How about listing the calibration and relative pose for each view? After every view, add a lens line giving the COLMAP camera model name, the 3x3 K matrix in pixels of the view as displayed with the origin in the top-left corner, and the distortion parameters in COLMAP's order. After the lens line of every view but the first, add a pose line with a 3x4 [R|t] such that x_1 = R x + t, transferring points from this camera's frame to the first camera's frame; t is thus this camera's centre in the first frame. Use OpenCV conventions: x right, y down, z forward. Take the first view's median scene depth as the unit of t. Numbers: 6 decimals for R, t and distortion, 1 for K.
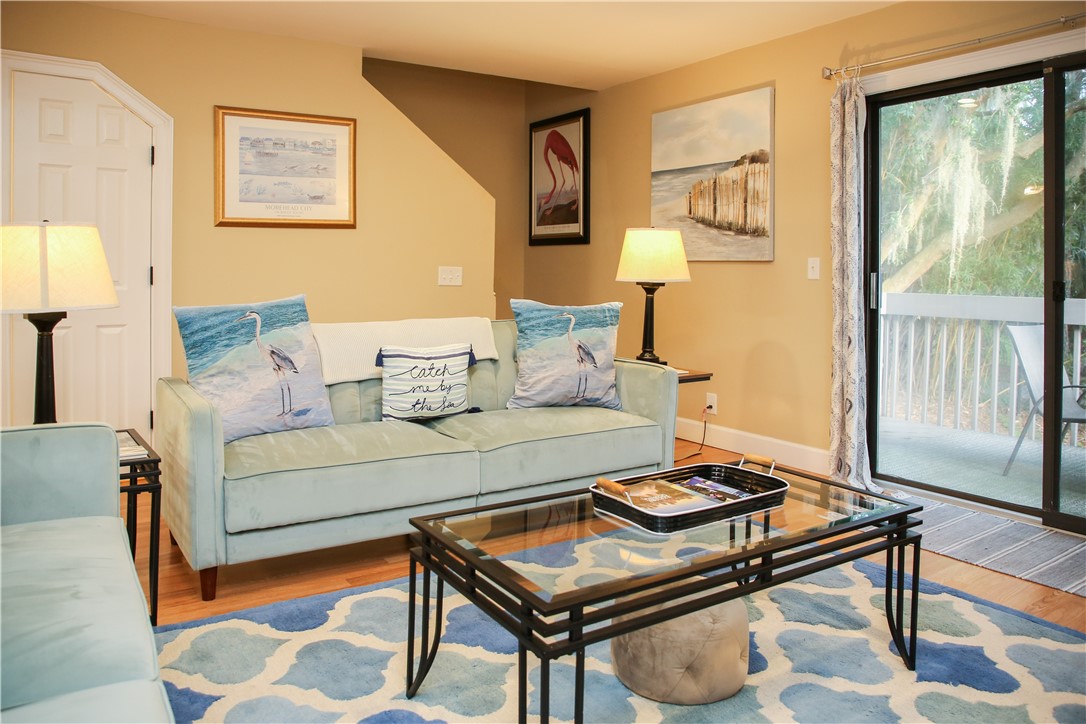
lens RADIAL K [[750.9, 0, 543.0], [0, 750.9, 362.0], [0, 0, 1]] dist [-0.033732, 0.005491]
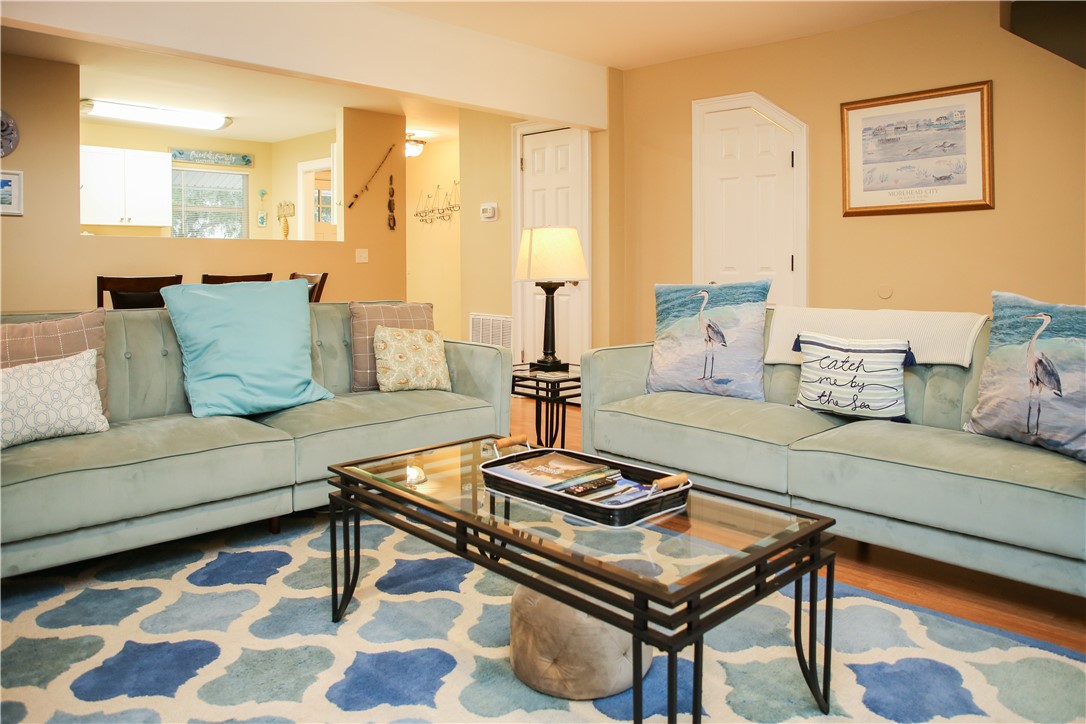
lens RADIAL K [[750.9, 0, 543.0], [0, 750.9, 362.0], [0, 0, 1]] dist [-0.033732, 0.005491]
pose [[0.236532, 0.121053, -0.964053, 0.637558], [-0.114707, 0.988749, 0.096011, -0.035545], [0.964829, 0.087874, 0.247756, 0.415092]]
